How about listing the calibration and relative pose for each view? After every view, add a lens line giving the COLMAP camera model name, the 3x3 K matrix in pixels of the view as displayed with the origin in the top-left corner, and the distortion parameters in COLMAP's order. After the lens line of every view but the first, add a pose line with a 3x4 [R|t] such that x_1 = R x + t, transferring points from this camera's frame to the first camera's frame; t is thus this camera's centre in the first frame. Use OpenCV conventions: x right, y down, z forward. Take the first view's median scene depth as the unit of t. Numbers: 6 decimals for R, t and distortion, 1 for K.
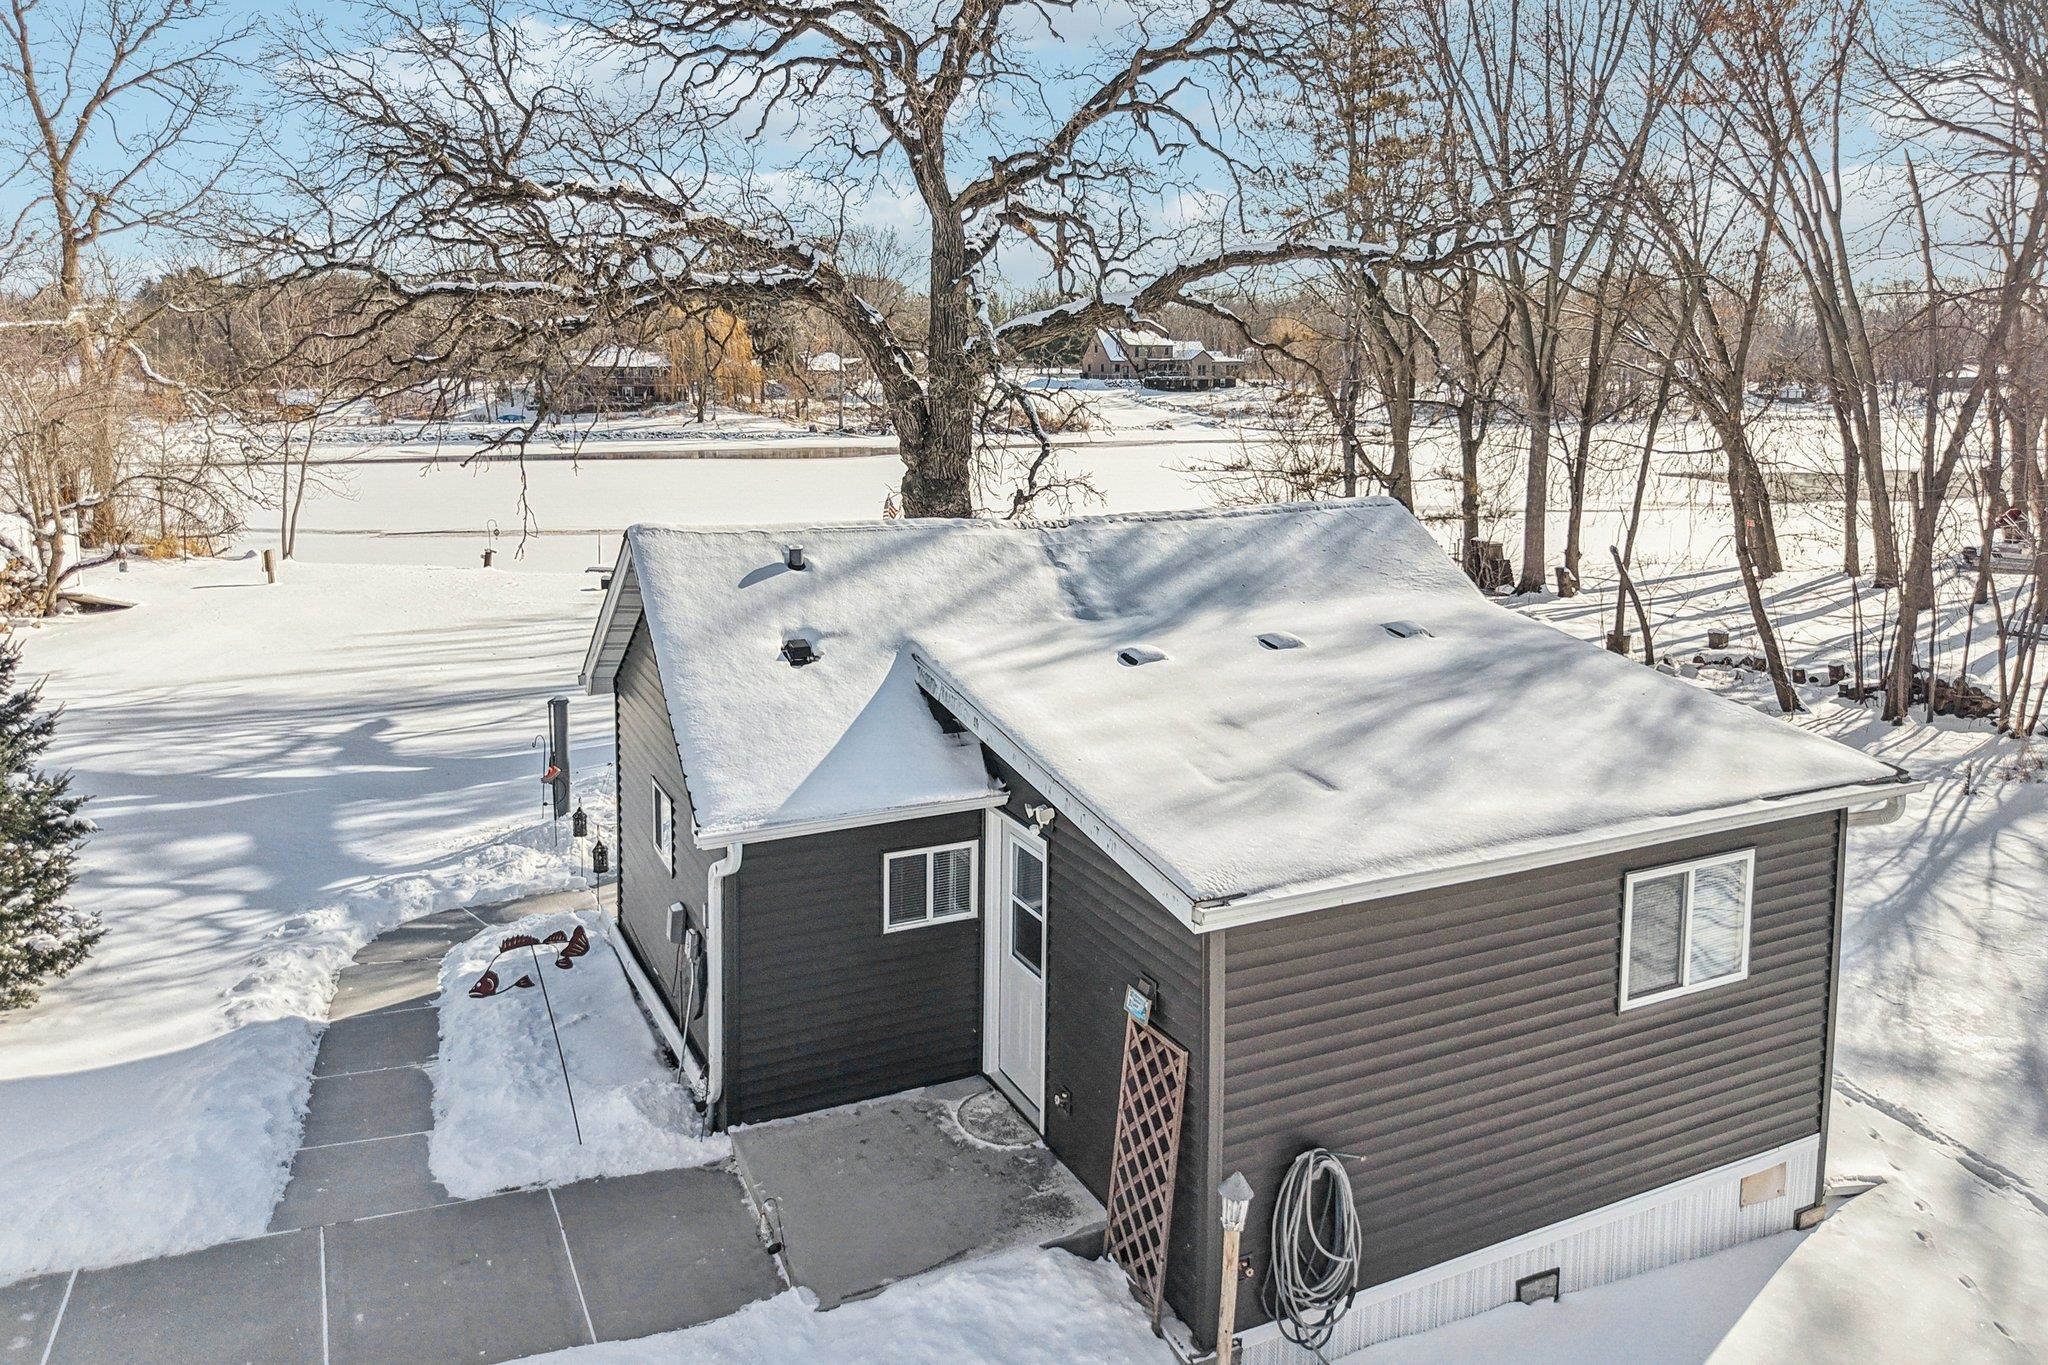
lens RADIAL K [[1449.1, 0, 1039.5], [0, 1449.1, 516.8], [0, 0, 1]] dist [0.001872, 0.000360]
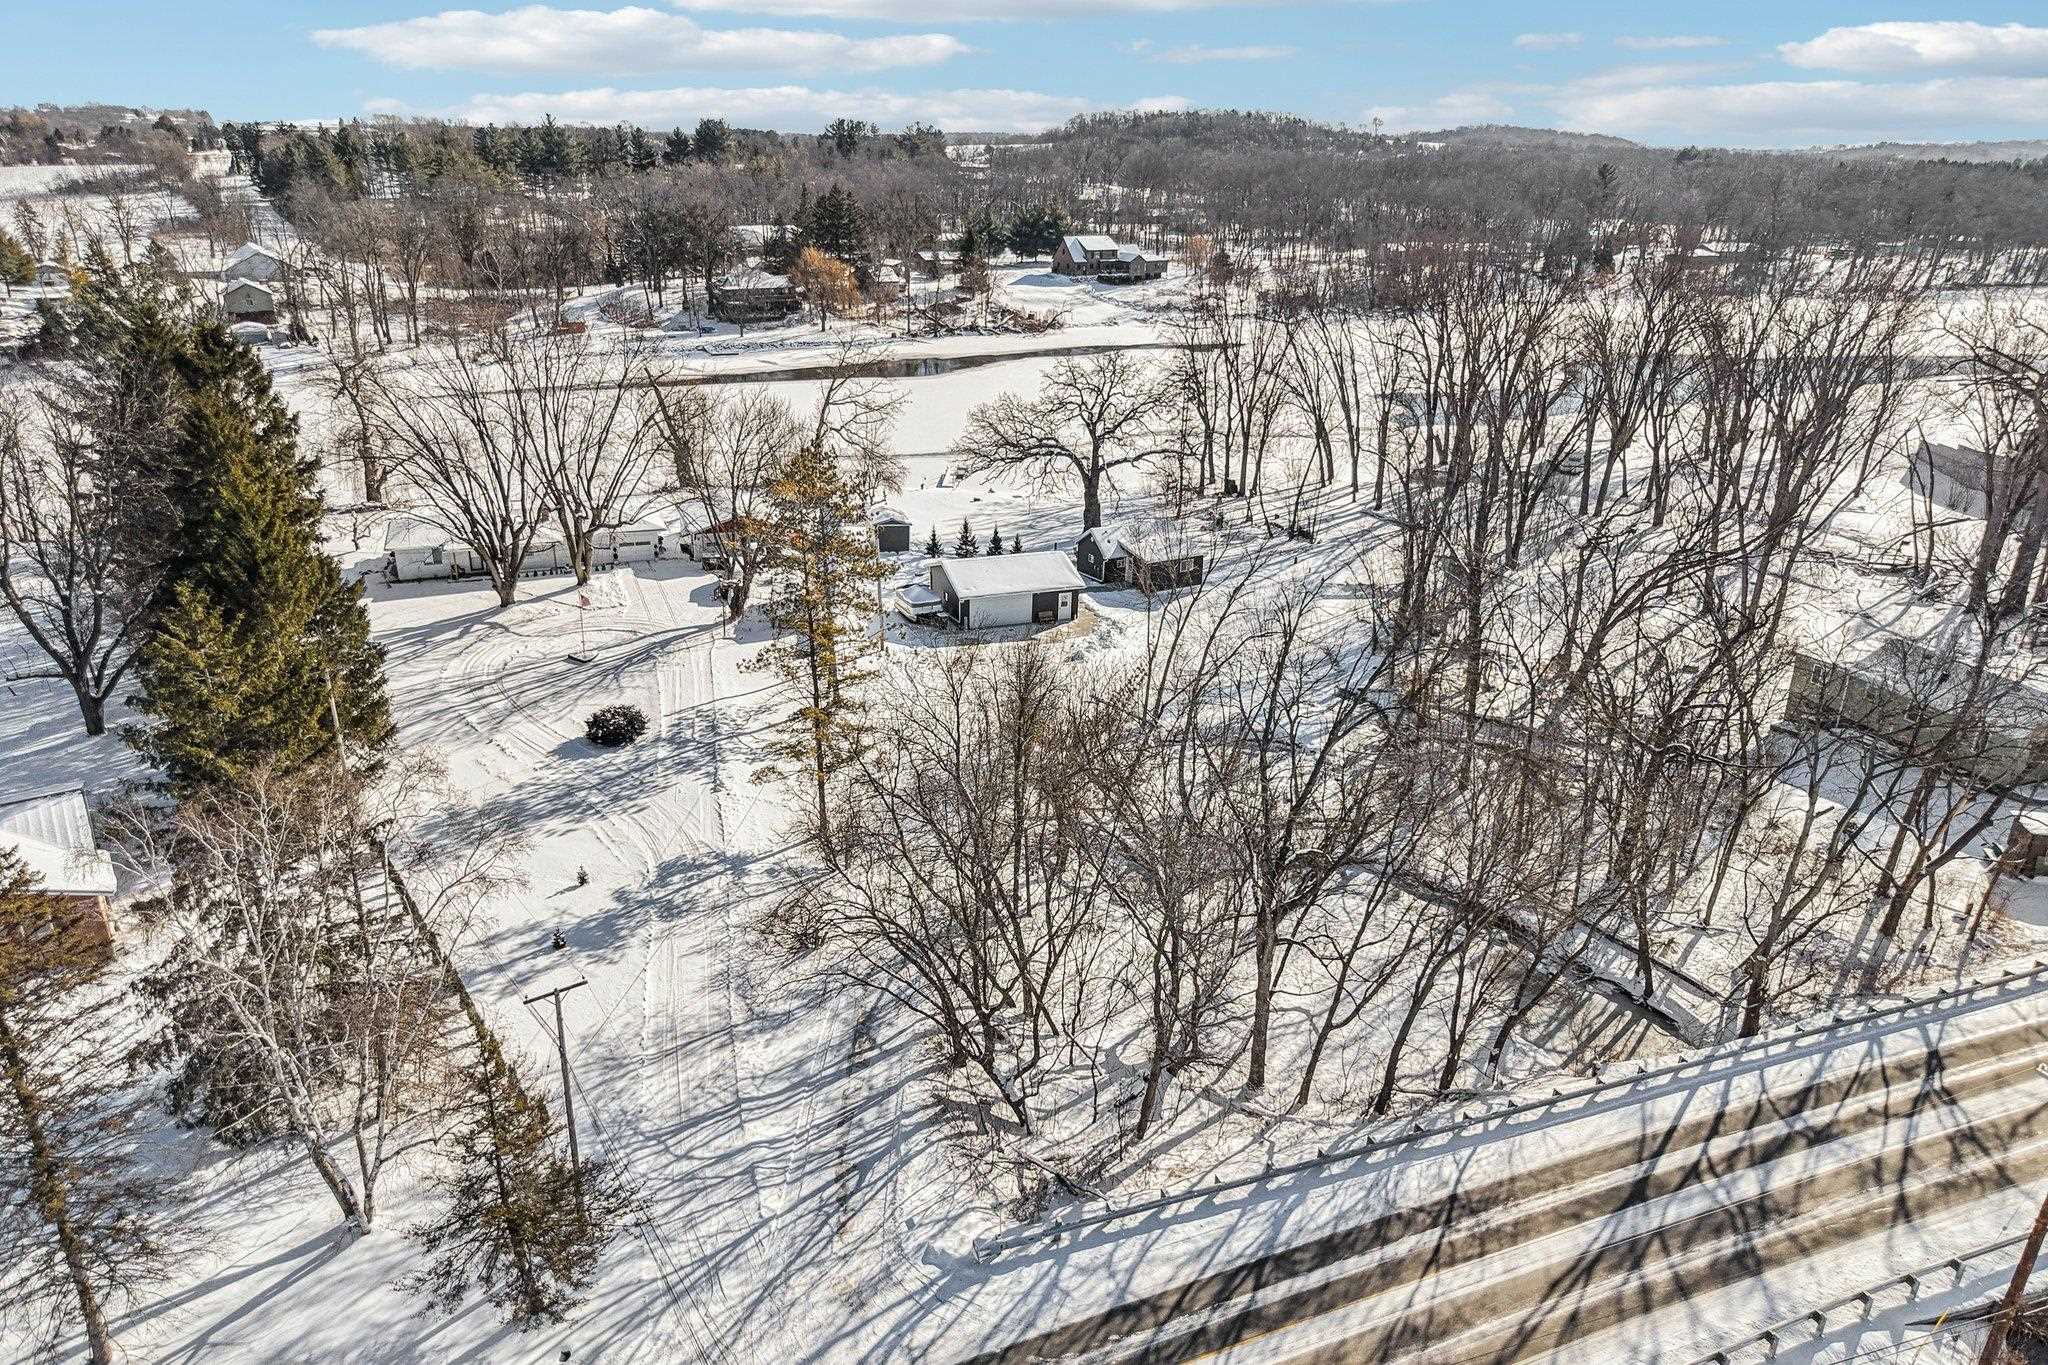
lens RADIAL K [[1394.0, 0, 1017.2], [0, 1394.0, 694.2], [0, 0, 1]] dist [0.000335, -0.007261]
pose [[0.999384, -0.004584, 0.034792, -0.502070], [-0.005302, 0.960336, 0.278796, -0.701834], [-0.034690, -0.278809, 0.959720, -3.807590]]
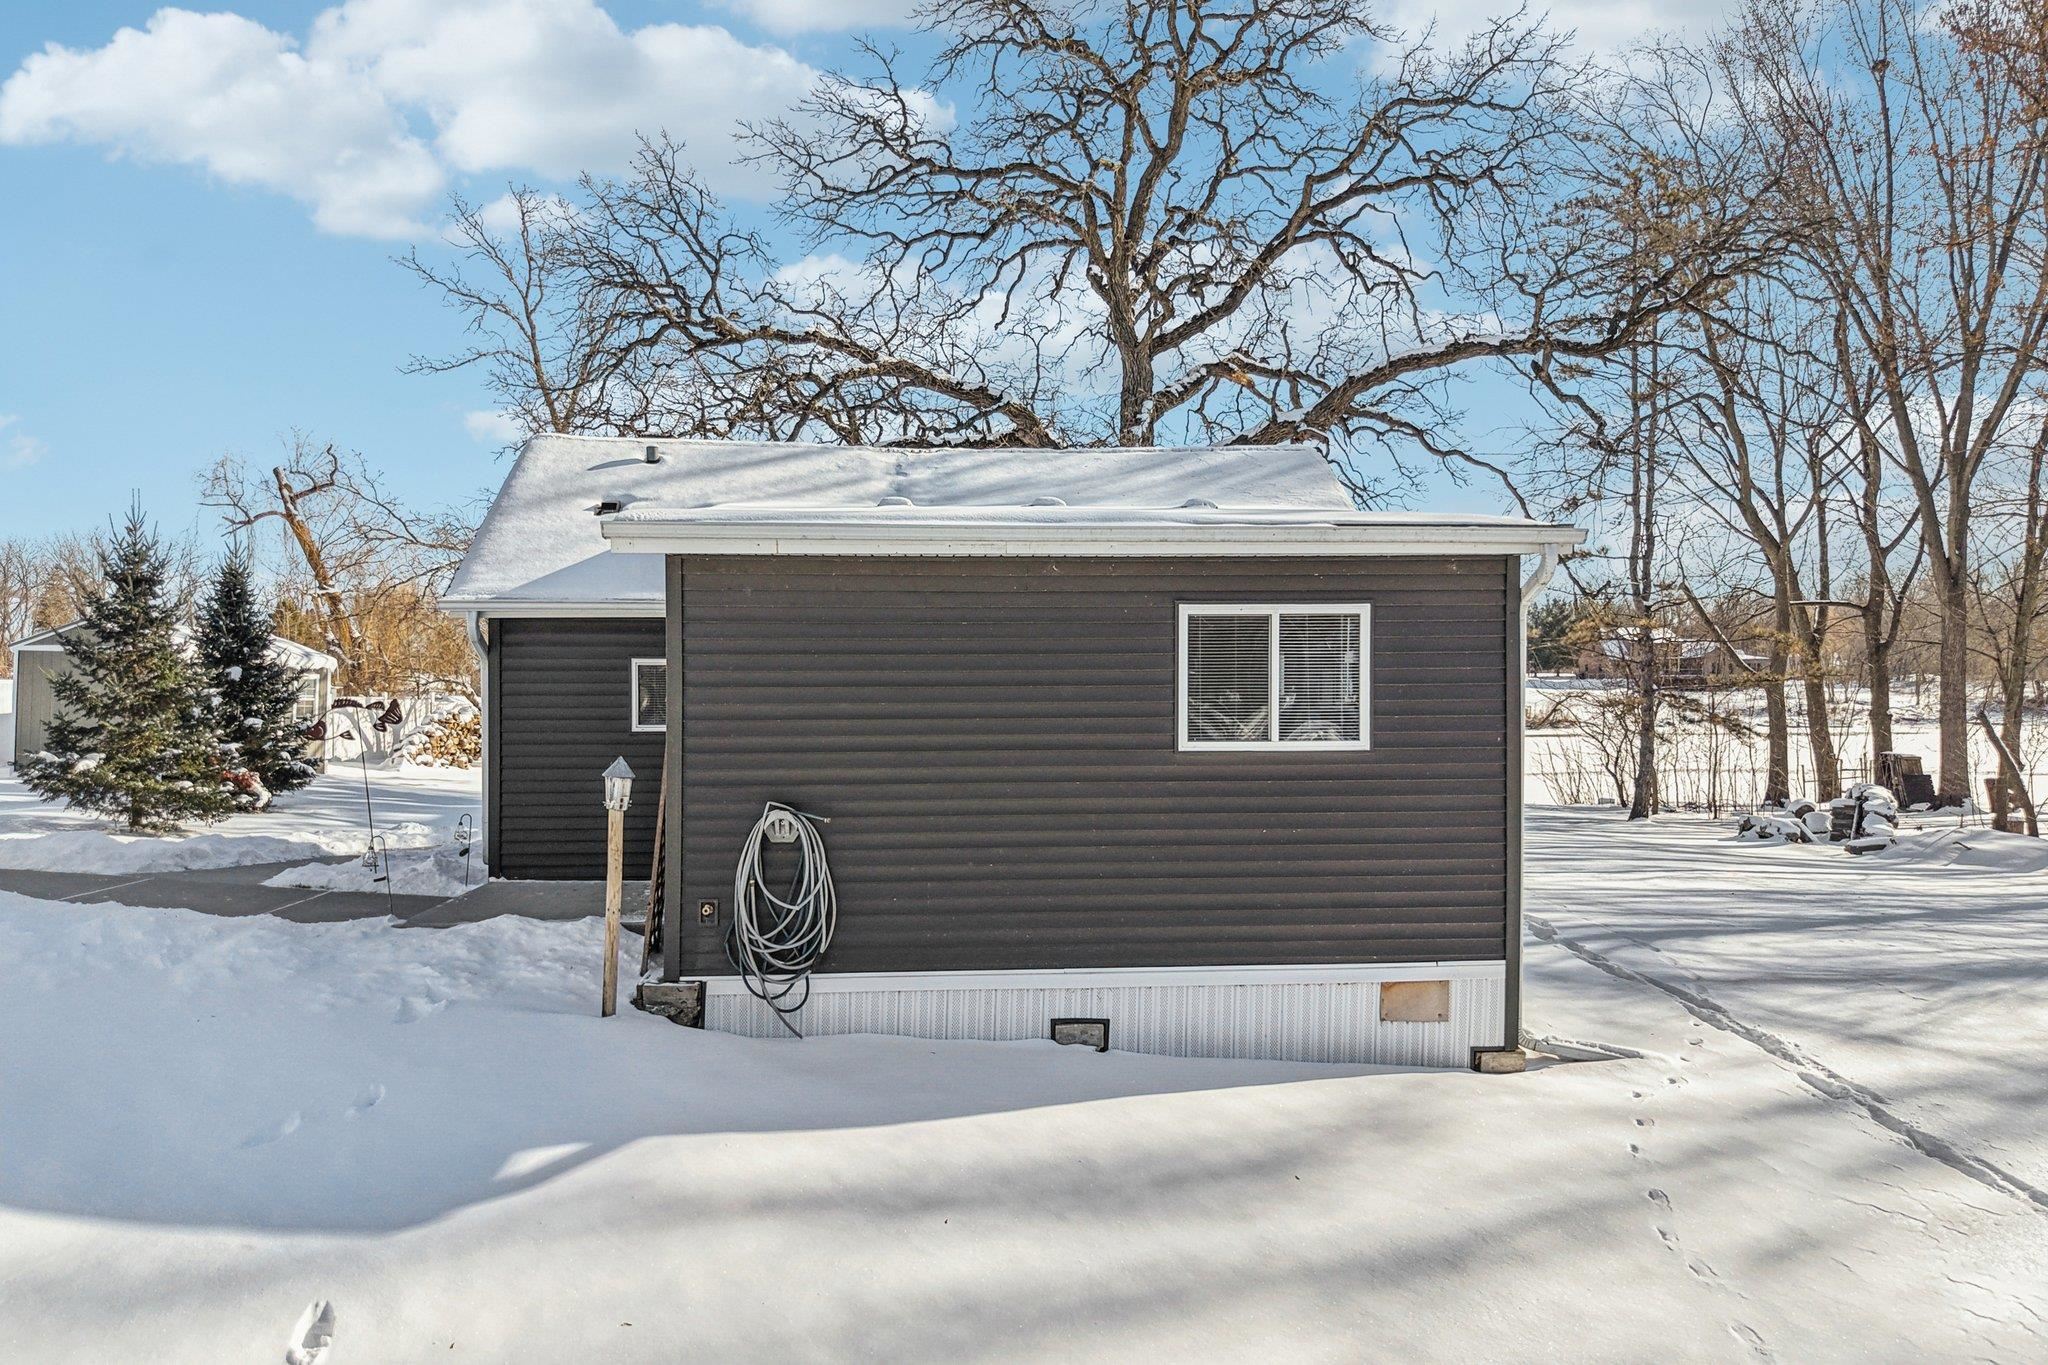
lens RADIAL K [[1394.0, 0, 1017.2], [0, 1394.0, 694.2], [0, 0, 1]] dist [0.000335, -0.007261]
pose [[0.927131, -0.012064, -0.374544, 0.236426], [-0.027981, 0.994463, -0.101294, 0.146363], [0.373692, 0.104393, 0.921660, 0.041598]]
